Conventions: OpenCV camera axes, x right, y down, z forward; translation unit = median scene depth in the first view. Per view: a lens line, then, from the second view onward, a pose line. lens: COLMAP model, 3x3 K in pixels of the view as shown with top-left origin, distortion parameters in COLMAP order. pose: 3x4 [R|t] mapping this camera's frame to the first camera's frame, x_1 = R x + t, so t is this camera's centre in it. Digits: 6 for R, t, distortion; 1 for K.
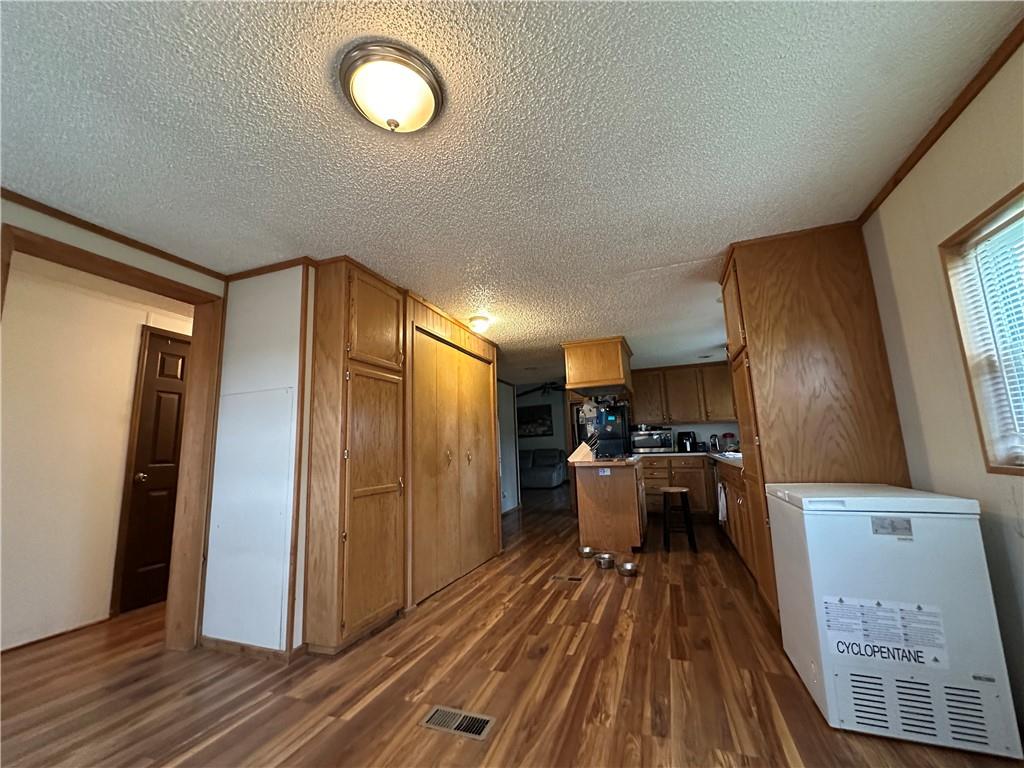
lens RADIAL K [[409.0, 0, 513.3], [0, 409.0, 385.2], [0, 0, 1]] dist [-0.003407, 0.000643]
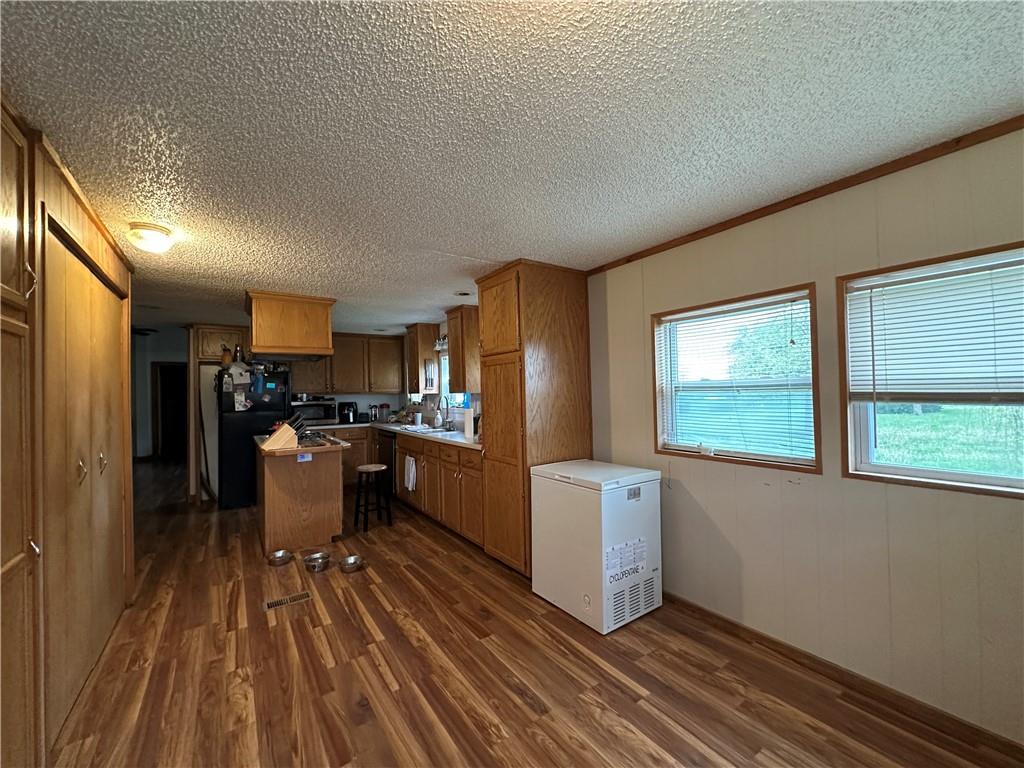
lens RADIAL K [[409.0, 0, 513.3], [0, 409.0, 385.2], [0, 0, 1]] dist [-0.003407, 0.000643]
pose [[0.569034, 0.034929, 0.821572, -0.384705], [-0.125590, 0.991068, 0.044851, -0.046274], [-0.812667, -0.128703, 0.568338, 0.324151]]
